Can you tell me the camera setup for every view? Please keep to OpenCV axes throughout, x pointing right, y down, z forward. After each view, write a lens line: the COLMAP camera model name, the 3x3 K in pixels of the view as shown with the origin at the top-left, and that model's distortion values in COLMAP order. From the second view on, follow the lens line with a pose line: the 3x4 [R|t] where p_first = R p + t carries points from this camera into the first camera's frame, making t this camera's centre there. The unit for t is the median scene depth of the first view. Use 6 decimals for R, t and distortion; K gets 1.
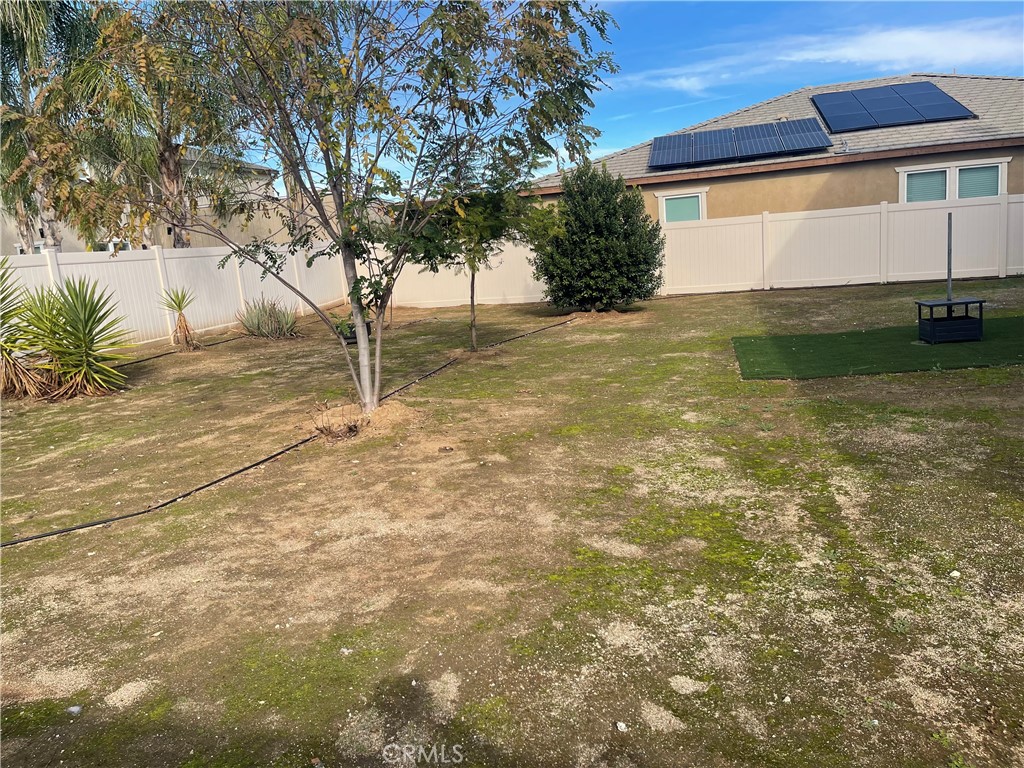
lens RADIAL K [[769.6, 0, 512.0], [0, 769.6, 384.0], [0, 0, 1]] dist [0.079805, -0.108989]
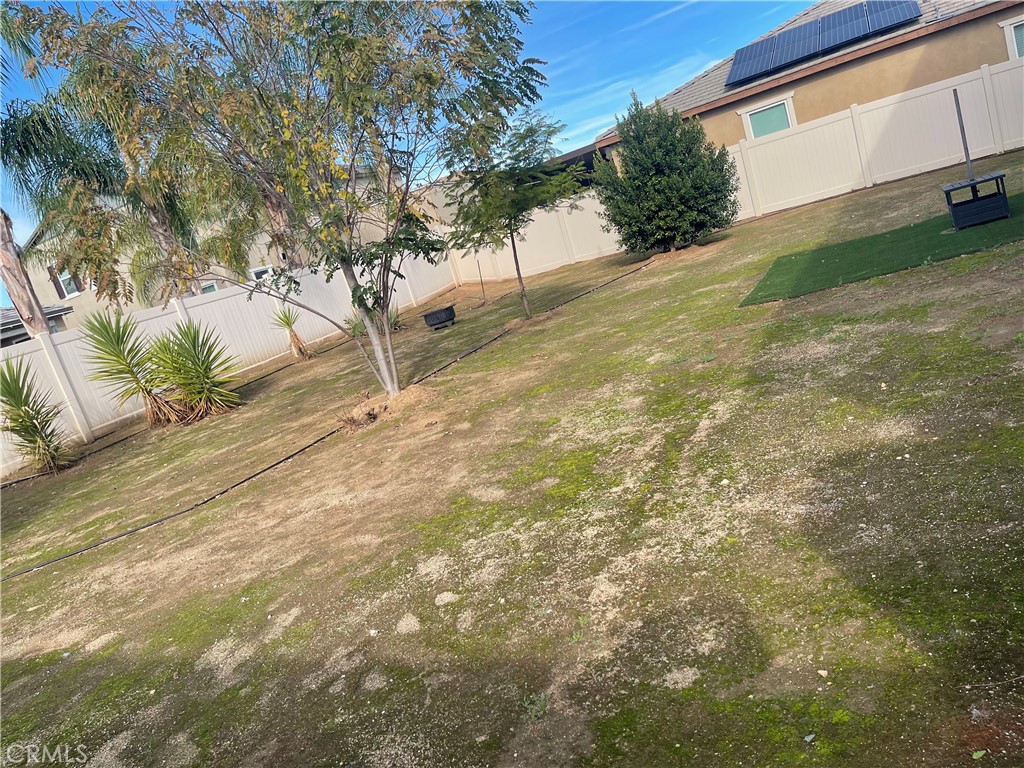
lens RADIAL K [[769.6, 0, 512.0], [0, 769.6, 384.0], [0, 0, 1]] dist [0.079805, -0.108989]
pose [[0.957266, -0.159726, -0.241102, 0.386669], [0.173905, 0.984006, 0.038580, 0.002922], [0.231083, -0.078860, 0.969733, -0.108885]]
